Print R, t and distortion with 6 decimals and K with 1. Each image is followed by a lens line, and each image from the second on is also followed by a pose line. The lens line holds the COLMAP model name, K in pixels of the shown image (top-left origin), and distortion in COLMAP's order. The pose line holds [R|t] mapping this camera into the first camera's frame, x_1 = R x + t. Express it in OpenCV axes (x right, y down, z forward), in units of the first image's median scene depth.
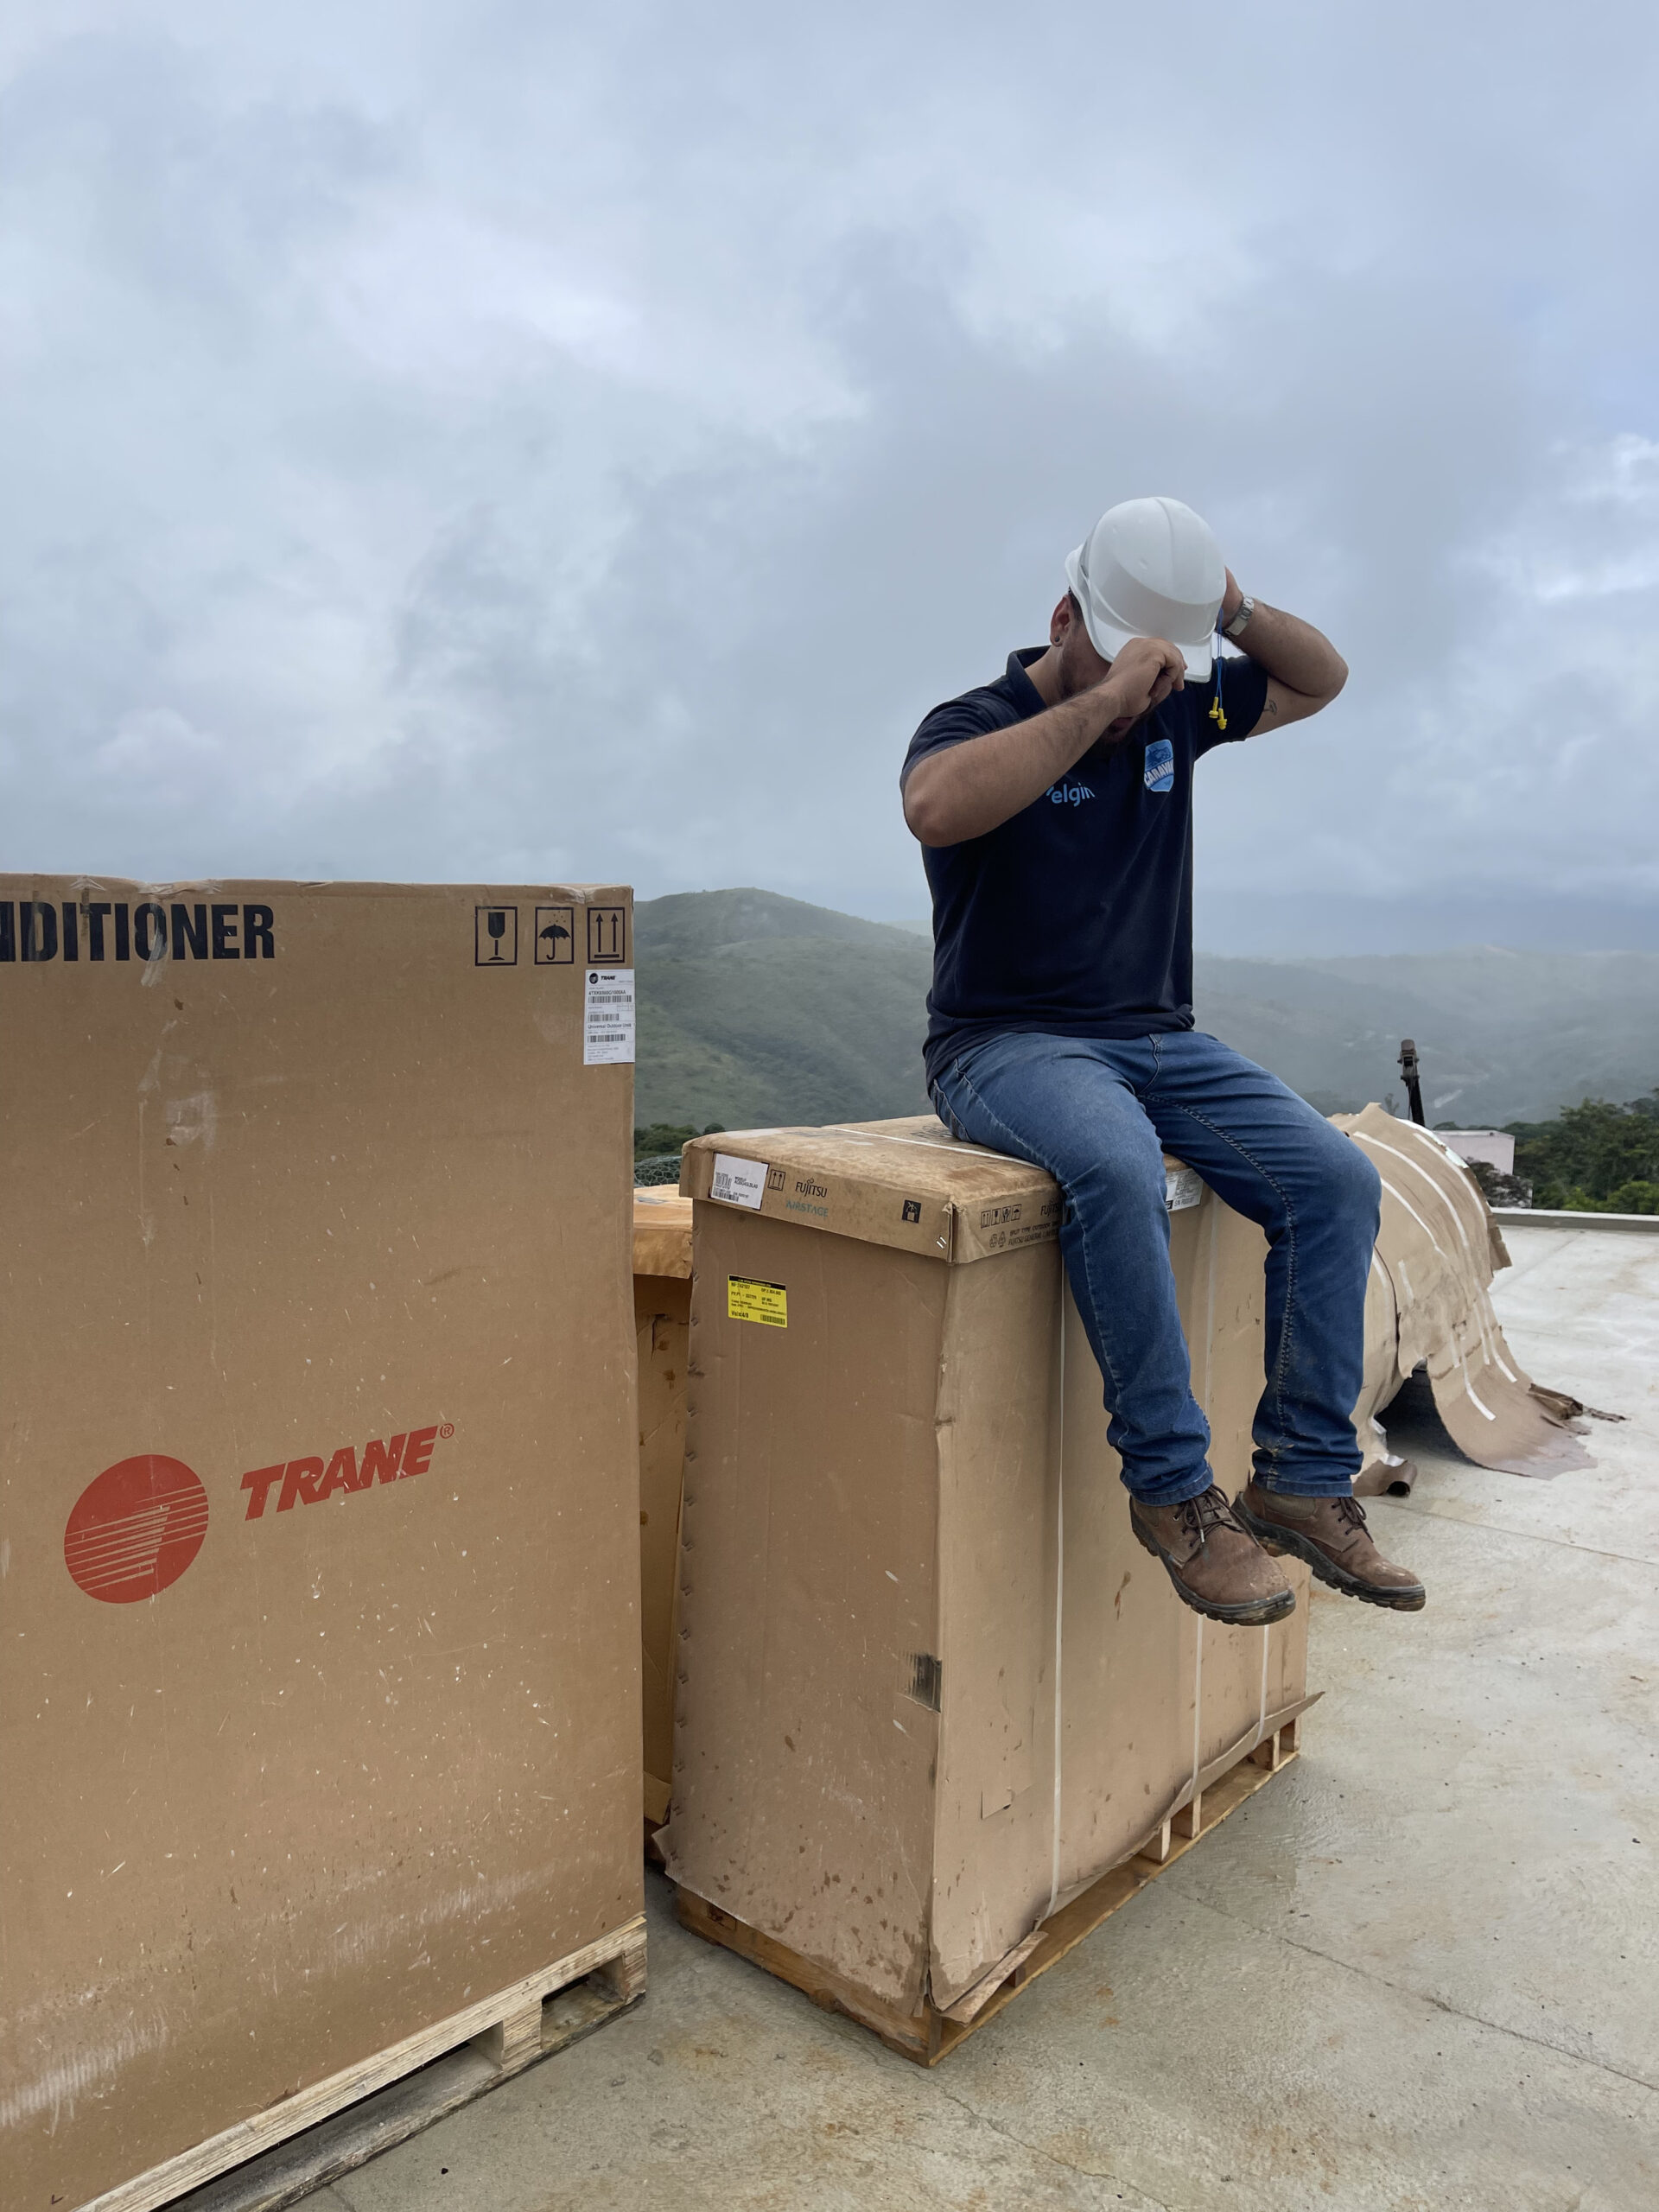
lens RADIAL K [[1647.2, 0, 872.8], [0, 1647.2, 1074.9], [0, 0, 1]] dist [0.018457, -0.053812]
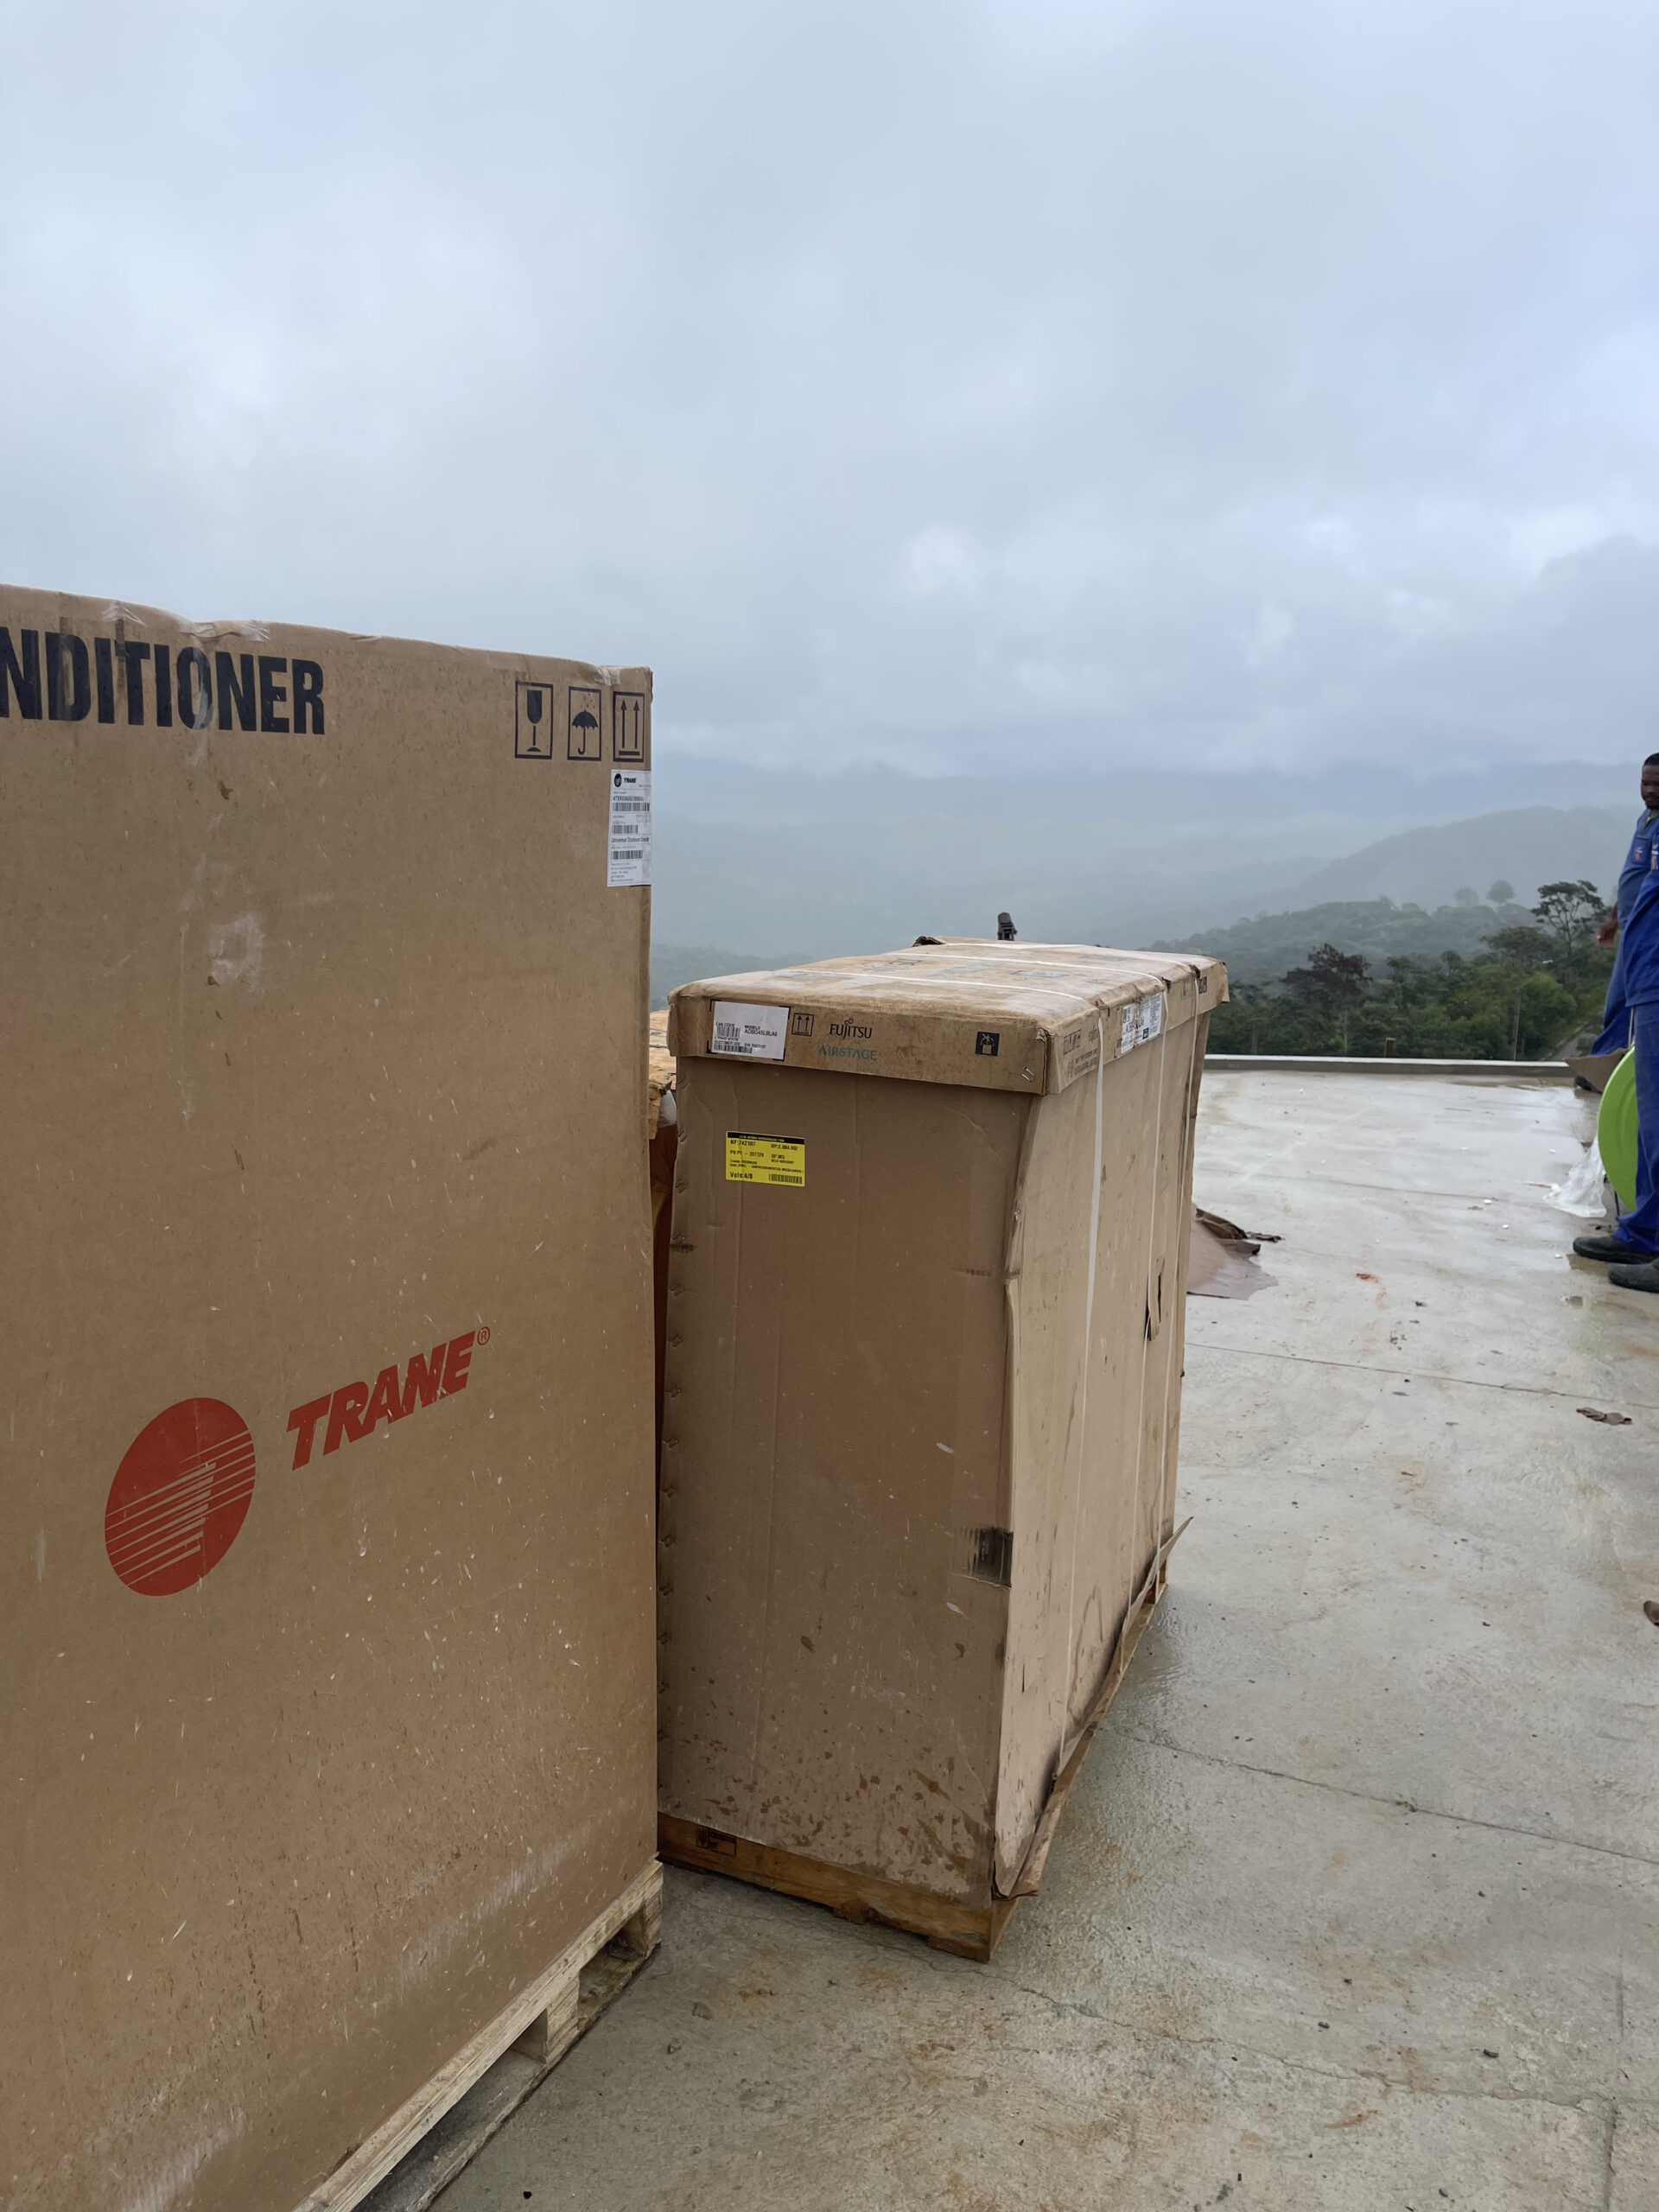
lens RADIAL K [[1638.2, 0, 819.4], [0, 1638.2, 1096.7], [0, 0, 1]] dist [0.073748, -0.100166]
pose [[0.965061, -0.058520, 0.255408, -0.290968], [0.036345, 0.995215, 0.090700, 0.027883], [-0.259494, -0.078248, 0.962570, 0.170697]]
